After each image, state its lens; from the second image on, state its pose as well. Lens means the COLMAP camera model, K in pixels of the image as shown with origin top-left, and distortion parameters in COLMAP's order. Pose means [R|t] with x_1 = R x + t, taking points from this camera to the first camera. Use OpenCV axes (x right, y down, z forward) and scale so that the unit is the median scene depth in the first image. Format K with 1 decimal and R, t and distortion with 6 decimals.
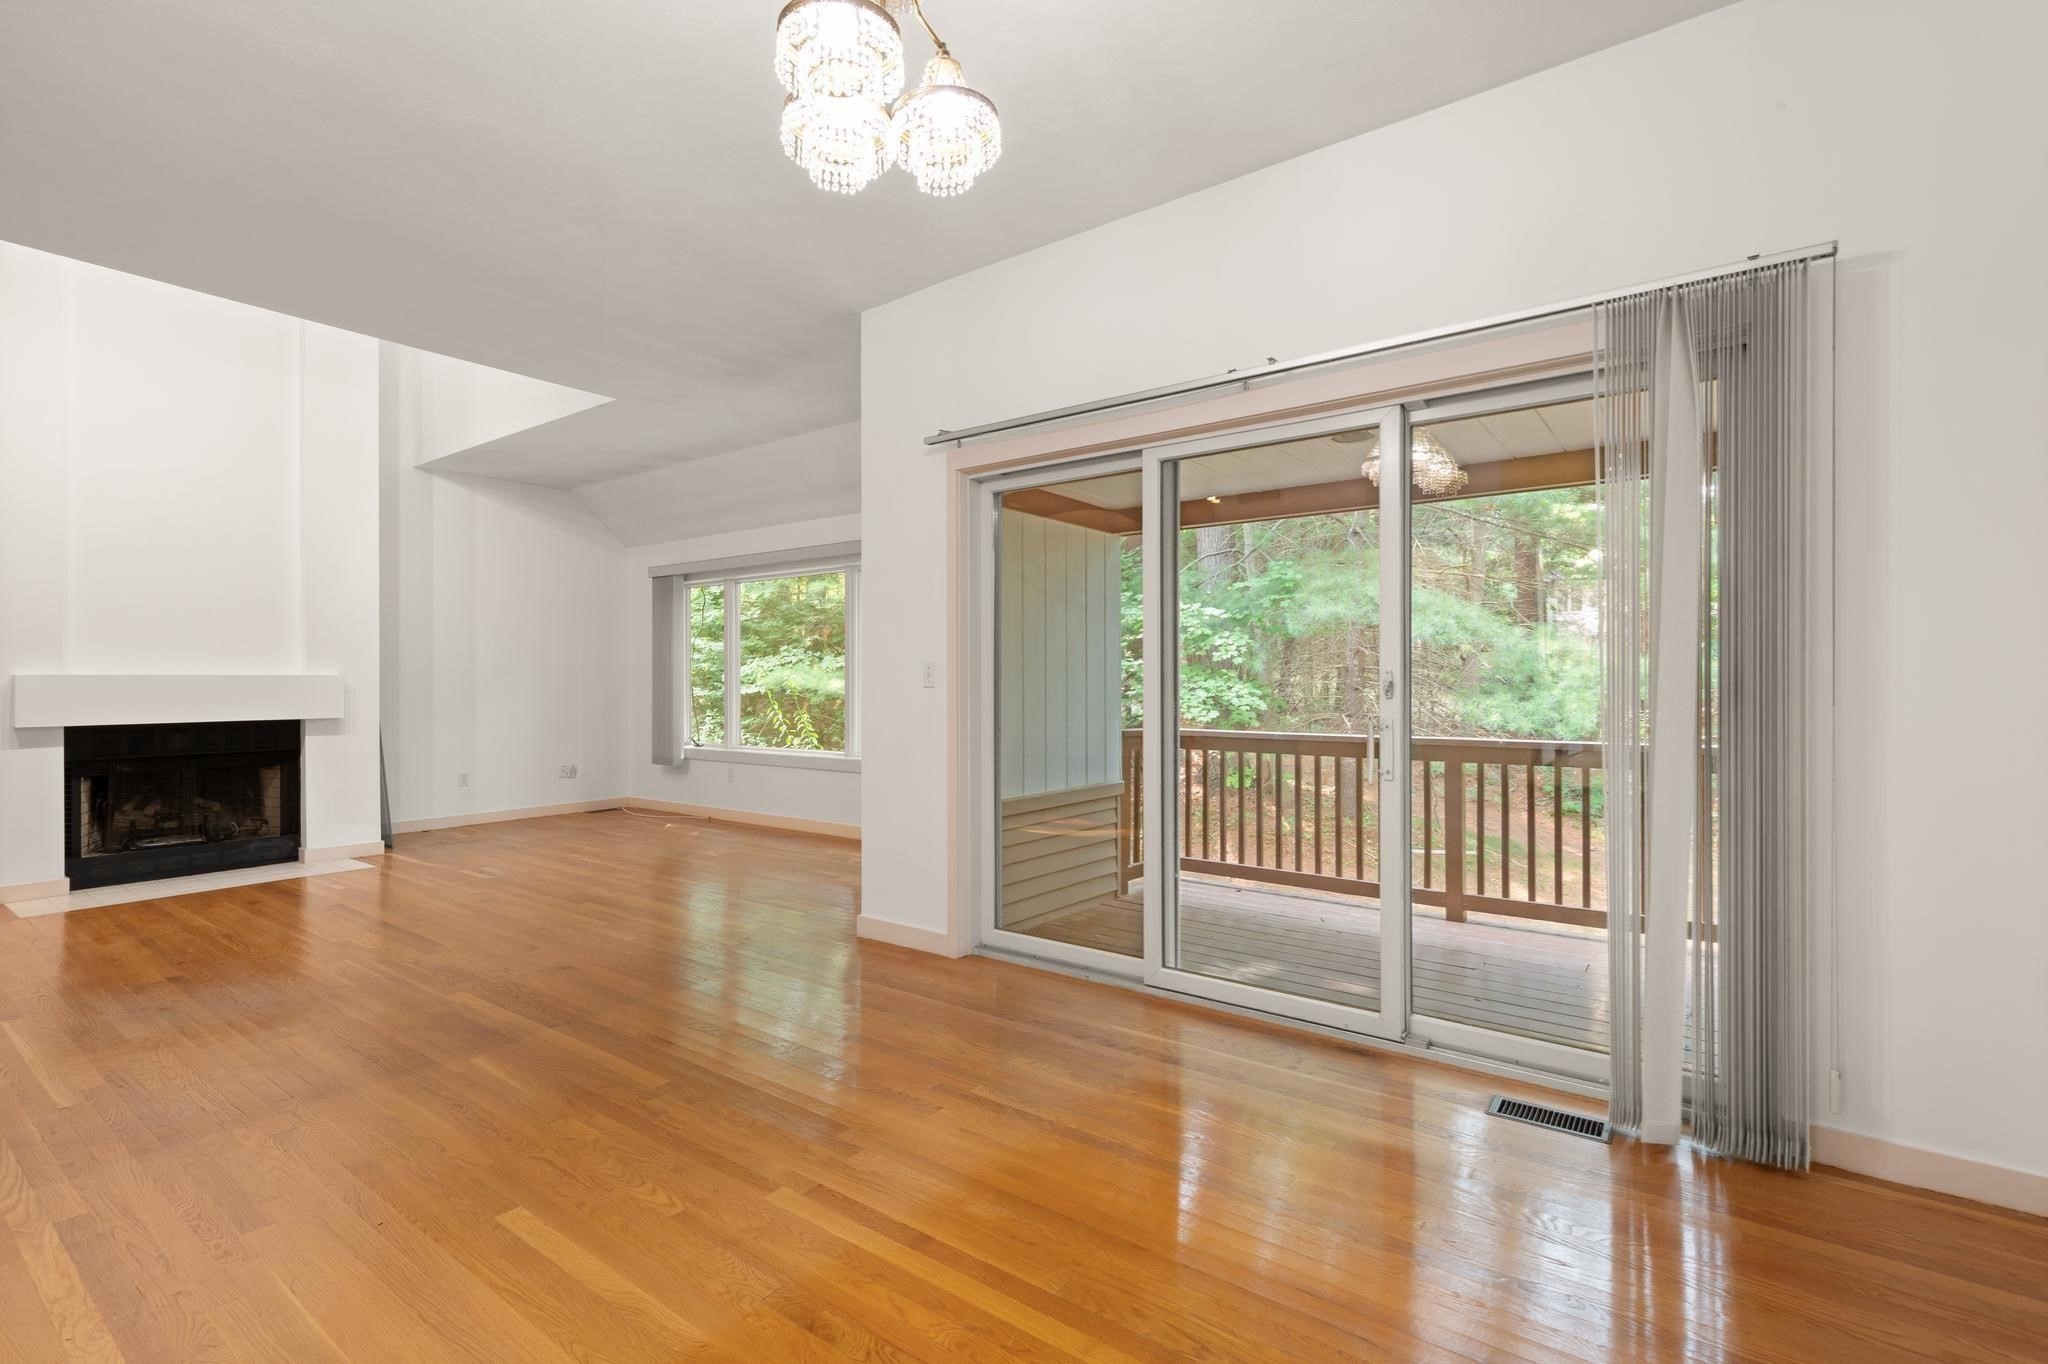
lens RADIAL K [[939.2, 0, 1031.4], [0, 939.2, 690.4], [0, 0, 1]] dist [0.008013, 0.000753]
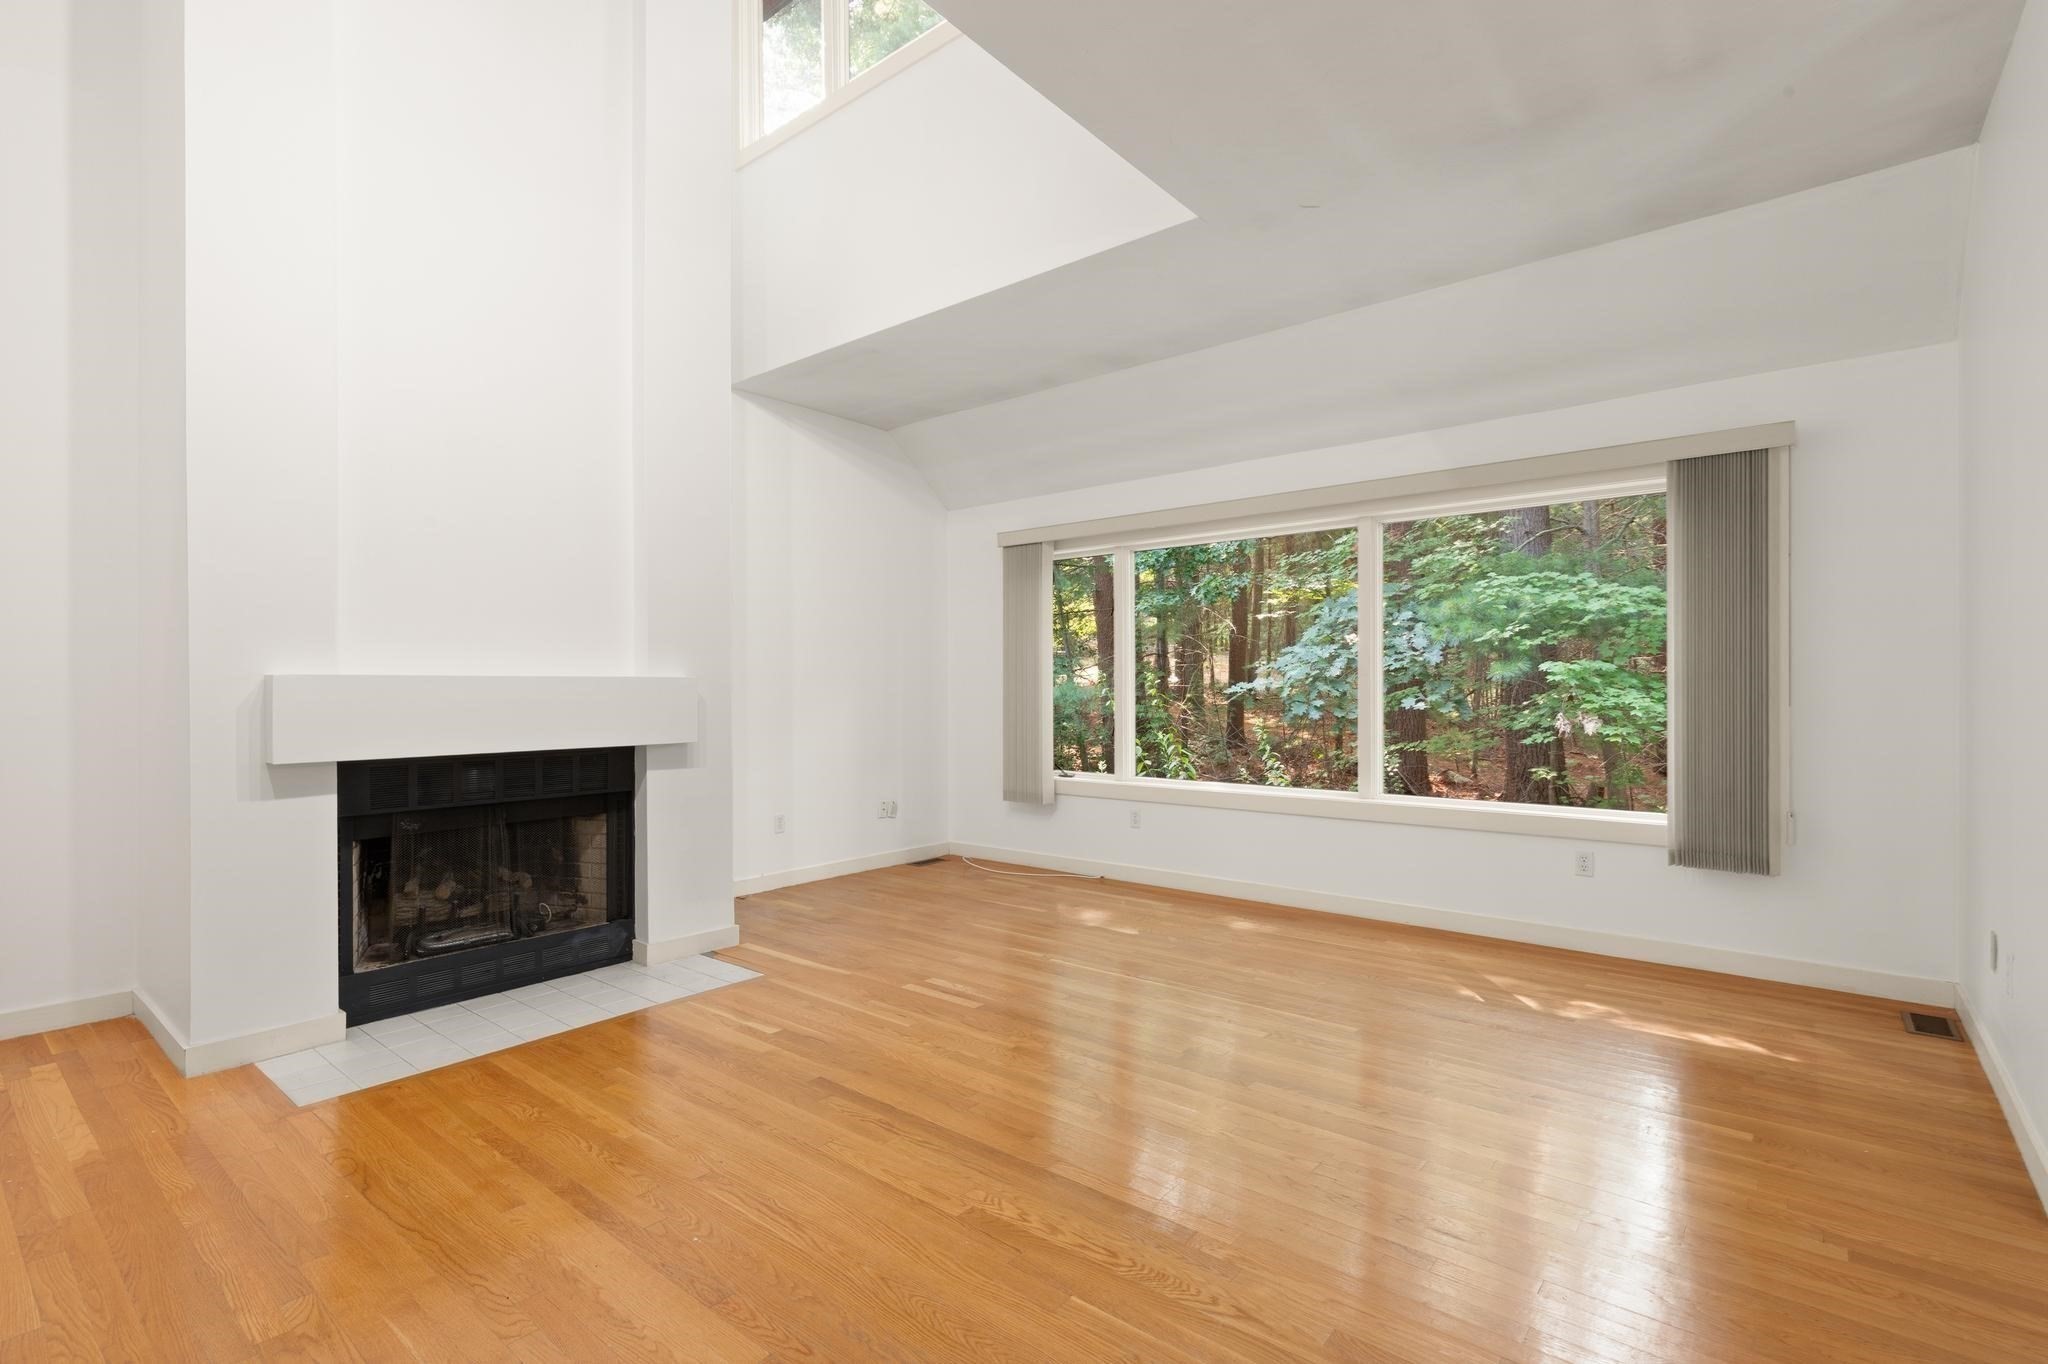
lens RADIAL K [[949.8, 0, 1024.0], [0, 949.8, 699.9], [0, 0, 1]] dist [0.015905, -0.000216]
pose [[0.998775, -0.000577, -0.049474, -0.511445], [0.000611, 1.000000, 0.000675, -0.000762], [0.049473, -0.000705, 0.998775, 0.381093]]
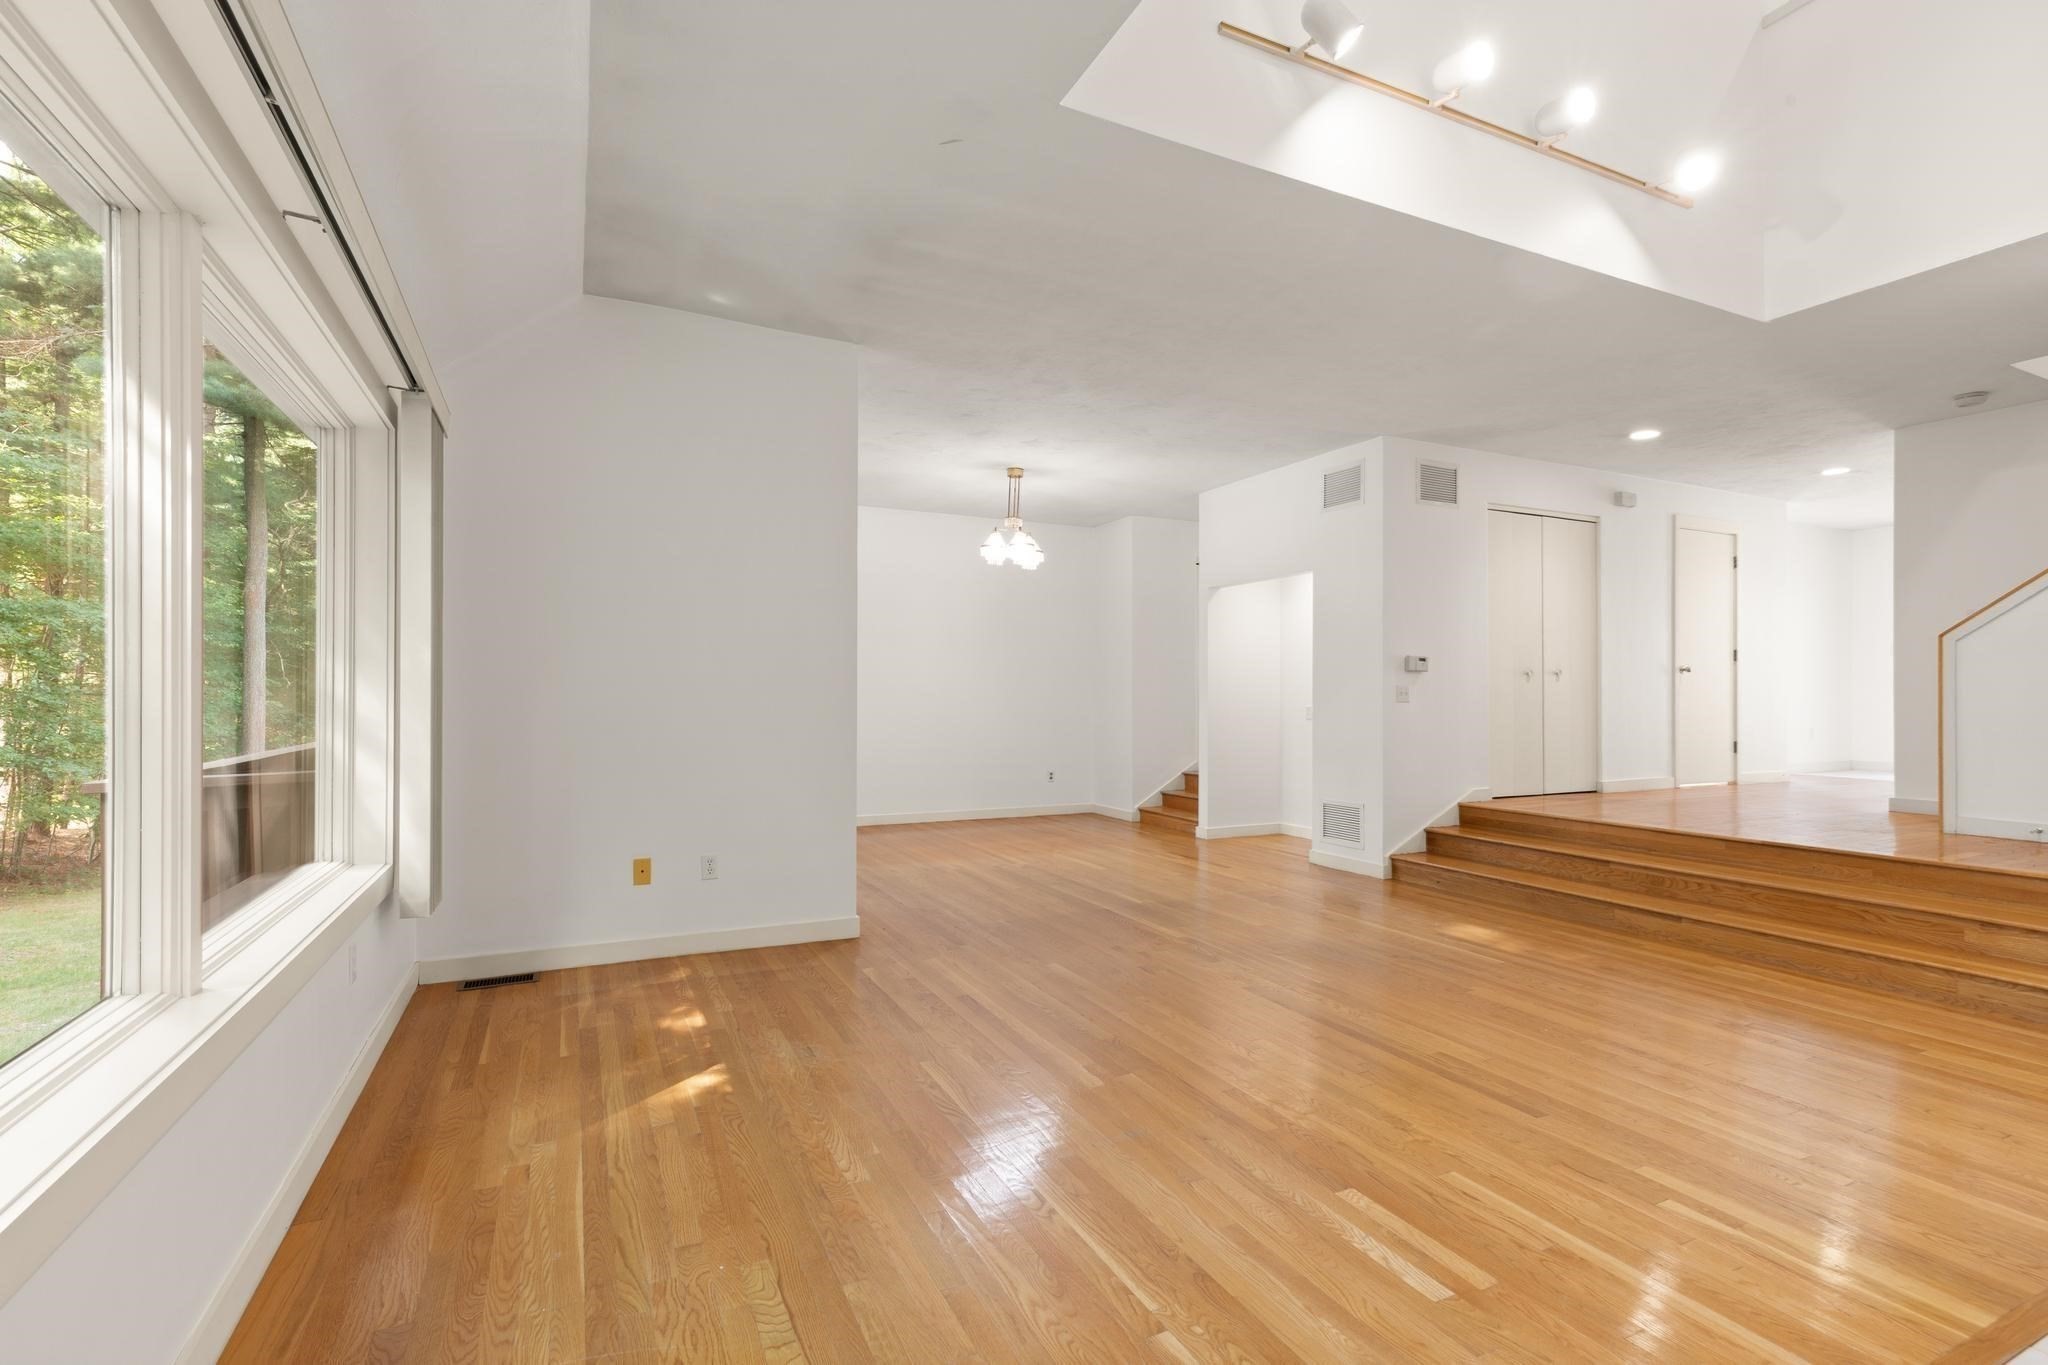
lens RADIAL K [[939.2, 0, 1031.4], [0, 939.2, 690.9], [0, 0, 1]] dist [0.008013, 0.000753]
pose [[-0.888640, 0.000896, 0.458605, -0.636026], [0.000771, 1.000000, -0.000459, -0.010122], [-0.458605, -0.000054, -0.888640, 1.404891]]
